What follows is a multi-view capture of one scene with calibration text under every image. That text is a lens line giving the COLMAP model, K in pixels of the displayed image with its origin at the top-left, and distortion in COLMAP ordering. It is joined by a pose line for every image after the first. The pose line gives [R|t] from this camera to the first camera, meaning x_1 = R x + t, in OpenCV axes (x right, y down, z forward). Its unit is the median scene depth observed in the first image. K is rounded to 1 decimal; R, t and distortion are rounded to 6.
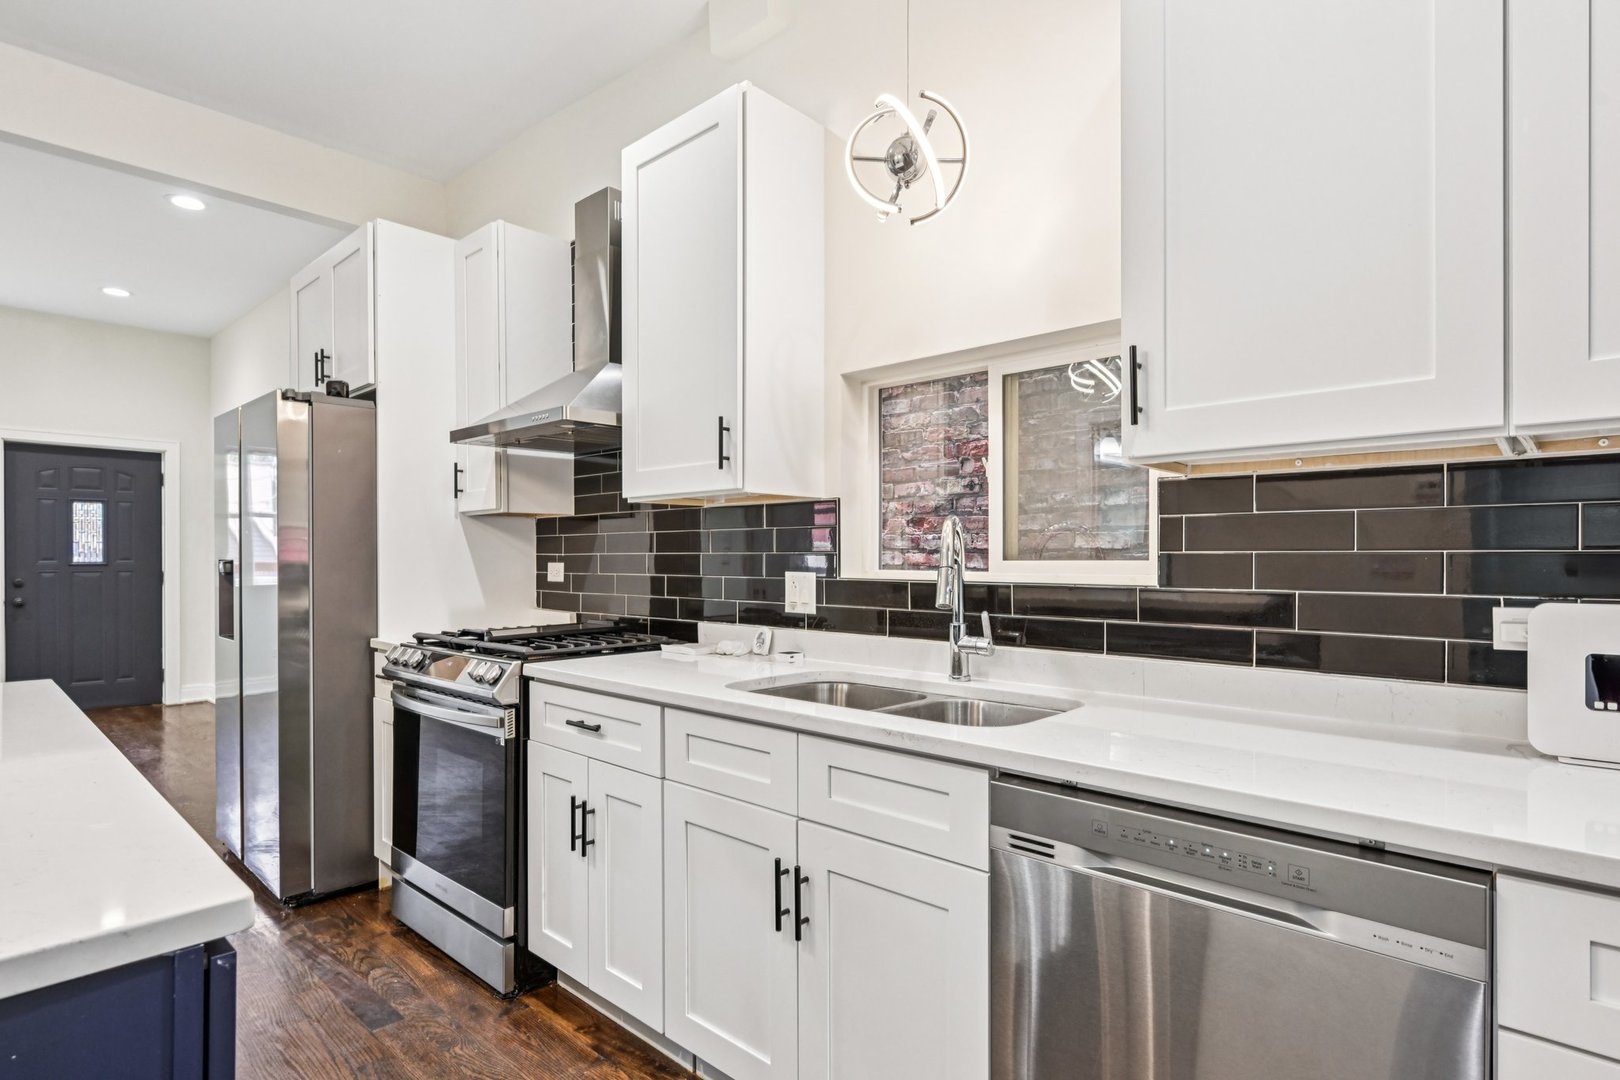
lens RADIAL K [[835.5, 0, 806.8], [0, 835.5, 554.6], [0, 0, 1]] dist [-0.000213, -0.000218]
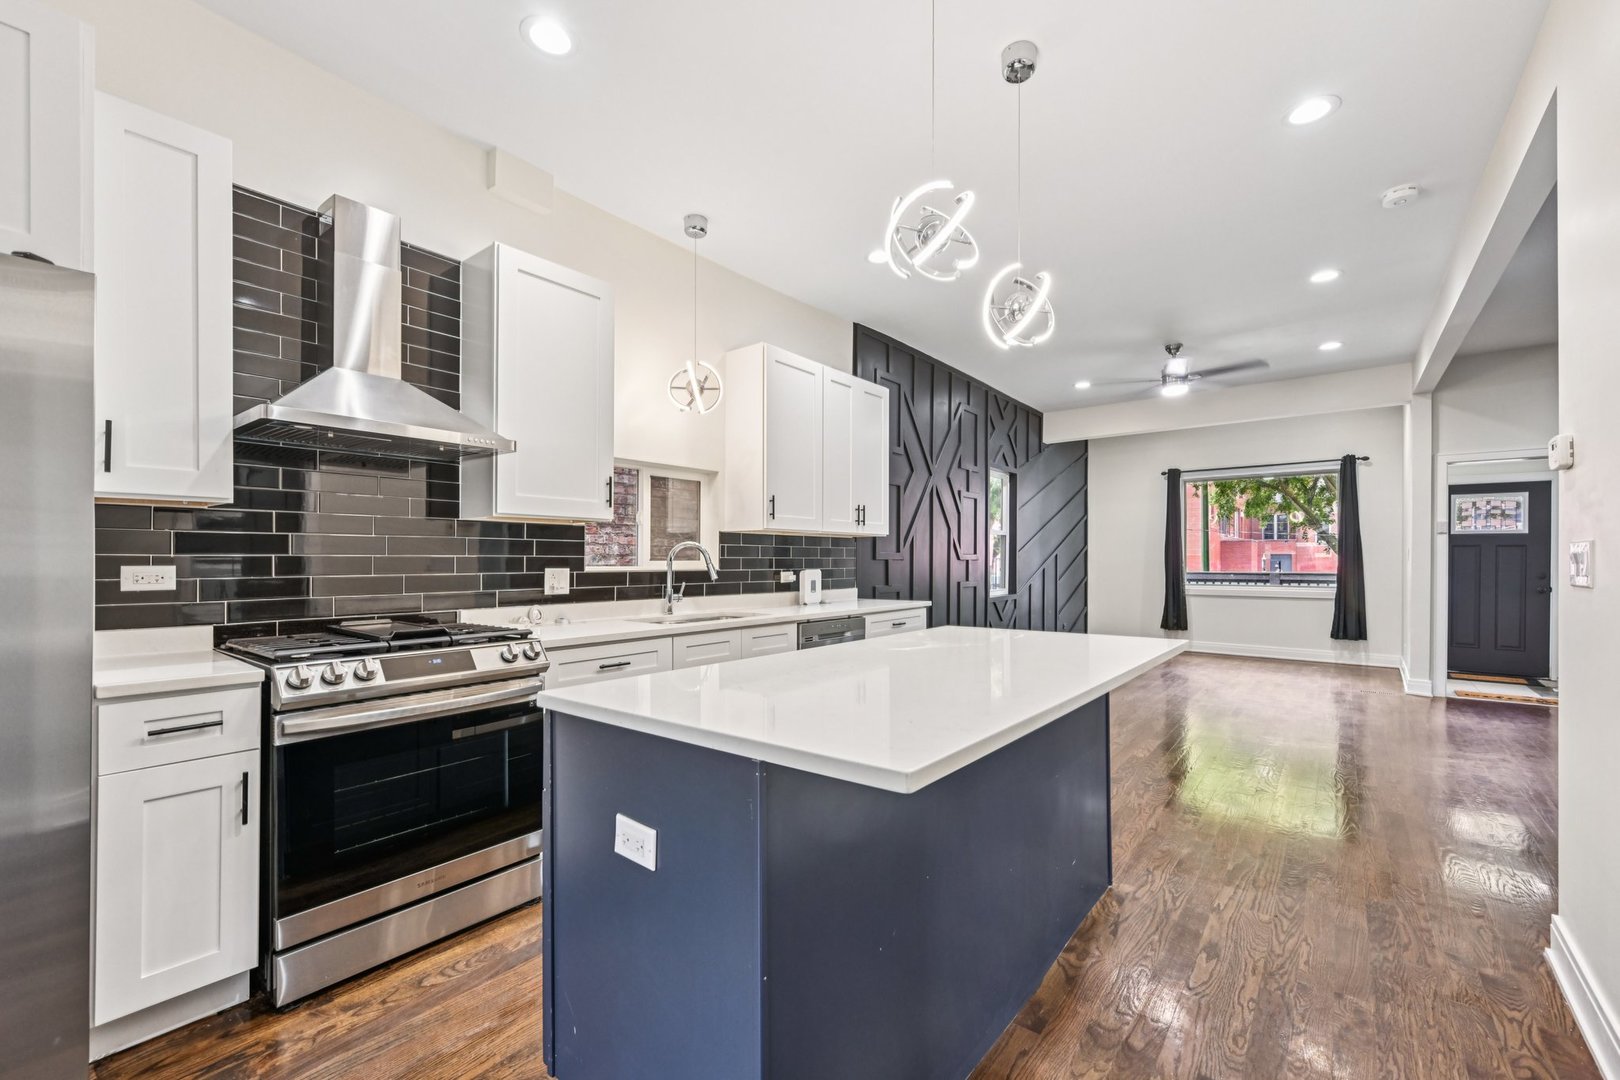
lens RADIAL K [[719.8, 0, 809.5], [0, 719.8, 562.5], [0, 0, 1]] dist [0.135745, -0.000008]
pose [[-0.087381, -0.004886, 0.996163, -1.407998], [-0.004860, 0.999978, 0.004478, 0.001085], [-0.996163, -0.004450, -0.087403, 0.635359]]
